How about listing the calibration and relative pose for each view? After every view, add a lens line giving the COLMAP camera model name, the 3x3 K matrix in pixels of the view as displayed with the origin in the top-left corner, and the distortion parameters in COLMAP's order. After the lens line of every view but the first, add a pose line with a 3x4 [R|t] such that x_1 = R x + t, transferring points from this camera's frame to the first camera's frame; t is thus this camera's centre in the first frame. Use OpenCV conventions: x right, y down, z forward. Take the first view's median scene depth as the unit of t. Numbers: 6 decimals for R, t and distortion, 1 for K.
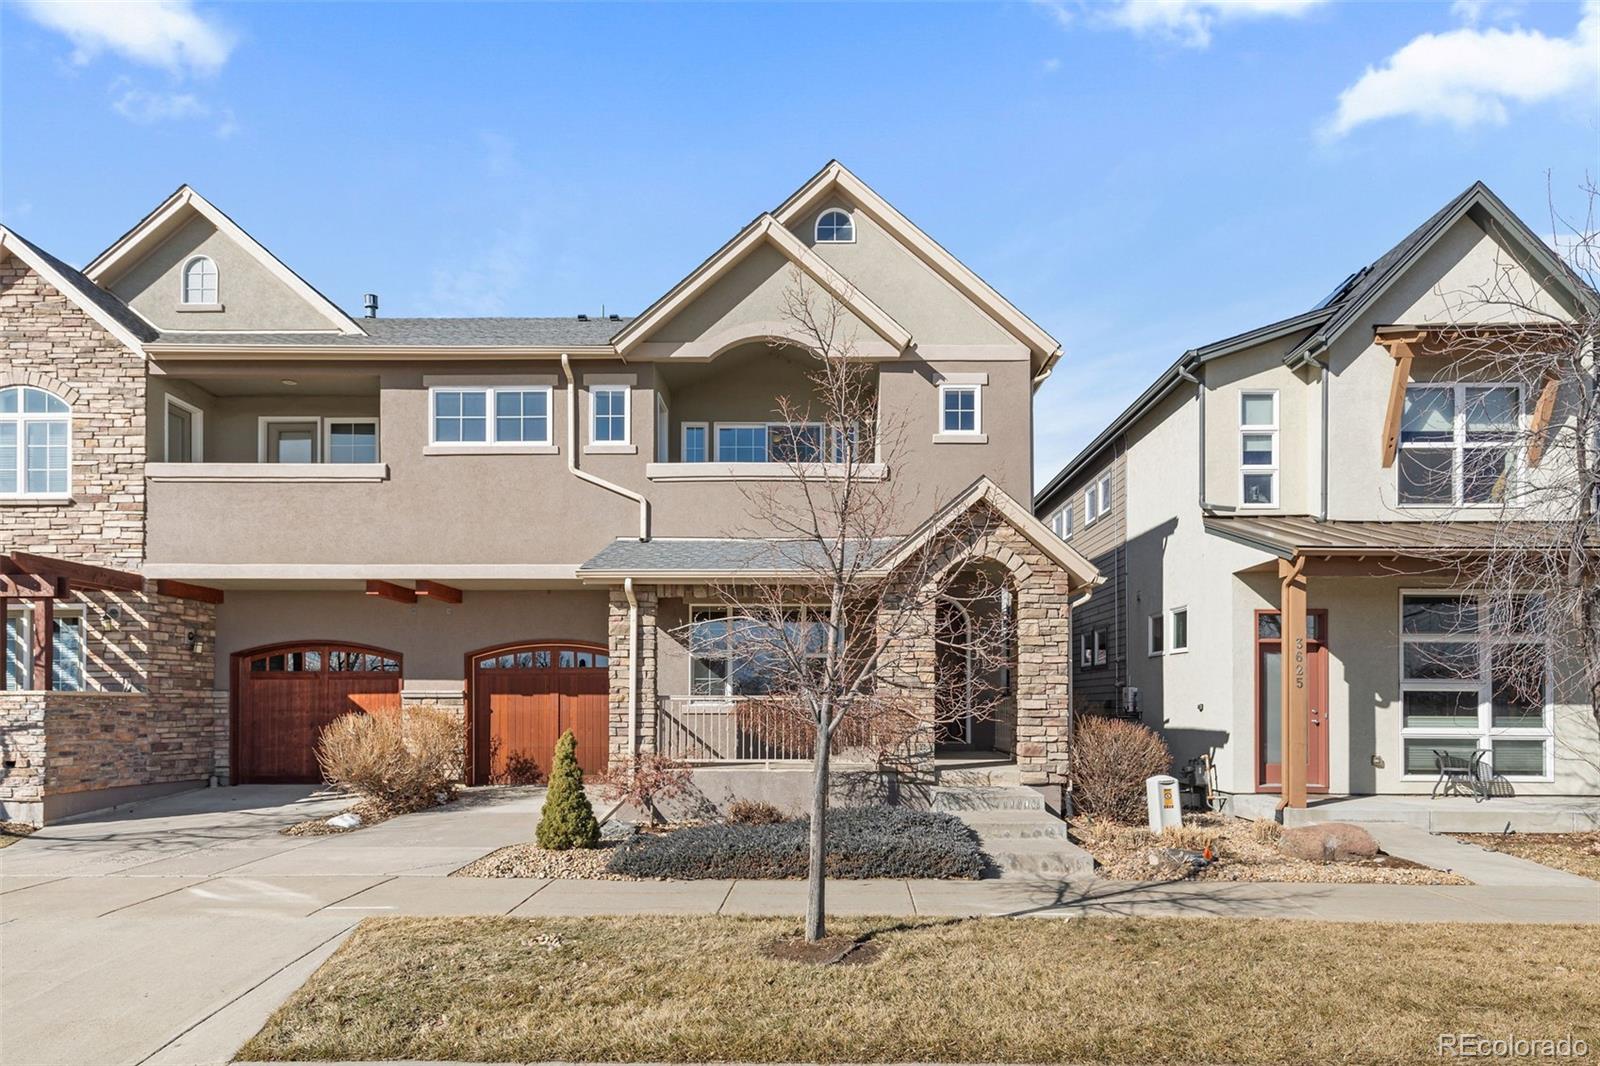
lens RADIAL K [[1009.8, 0, 853.8], [0, 1009.8, 530.1], [0, 0, 1]] dist [0.006734, 0.001531]
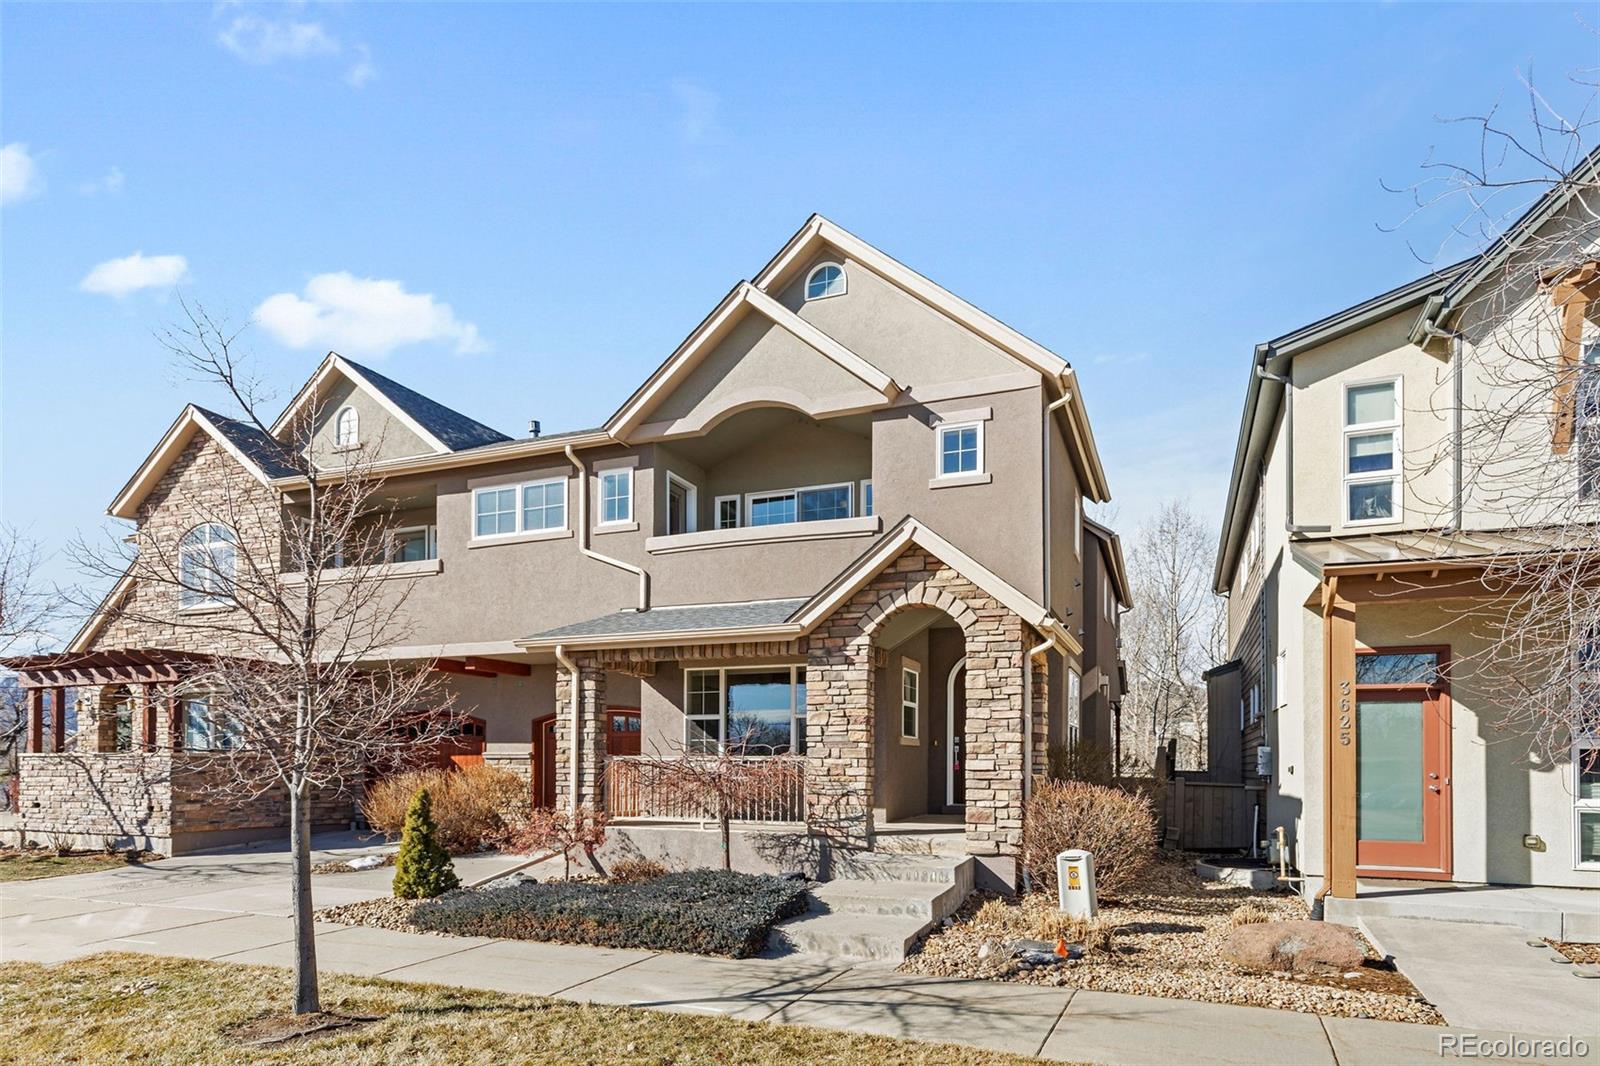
lens RADIAL K [[923.0, 0, 798.7], [0, 923.0, 614.9], [0, 0, 1]] dist [0.006671, 0.001063]
pose [[0.919917, -0.061046, -0.387331, 0.307899], [0.064382, 0.997916, -0.004369, 0.028707], [0.386791, -0.020918, 0.921930, 0.162345]]
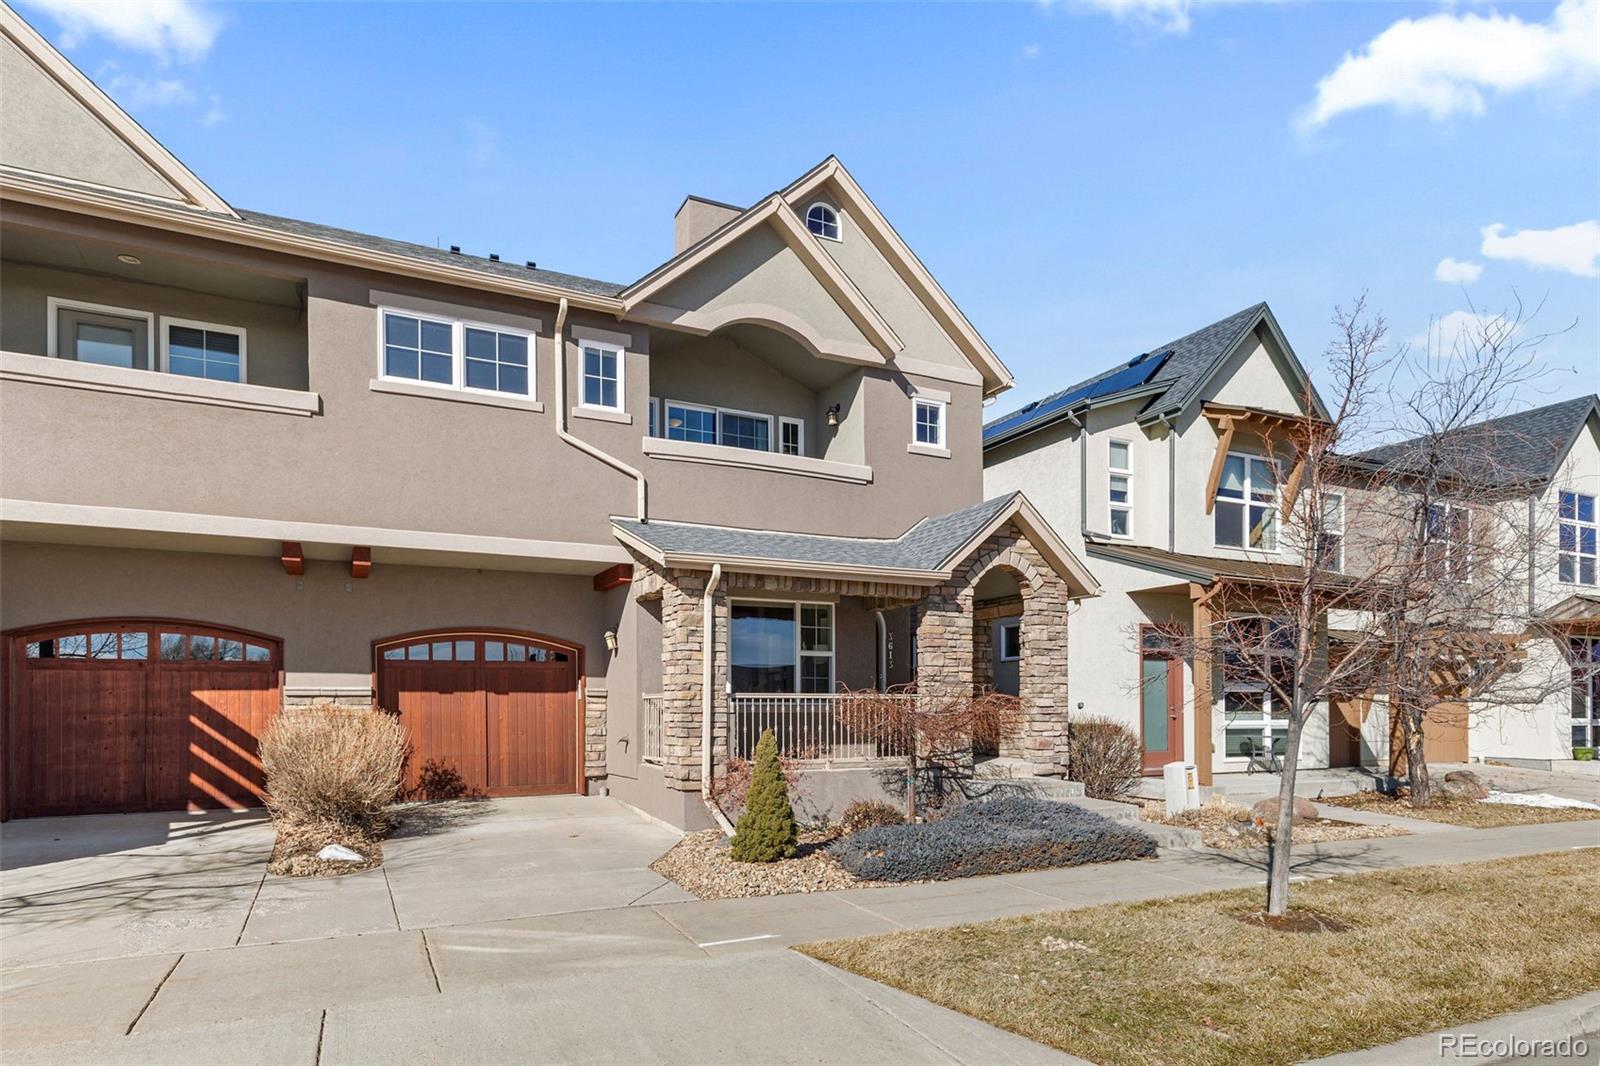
lens RADIAL K [[968.2, 0, 942.6], [0, 968.2, 546.1], [0, 0, 1]] dist [0.006356, 0.000516]
pose [[0.874641, 0.076003, 0.478776, -0.378261], [-0.079525, 0.996749, -0.012950, 0.021459], [-0.478203, -0.026748, 0.877842, 0.110458]]
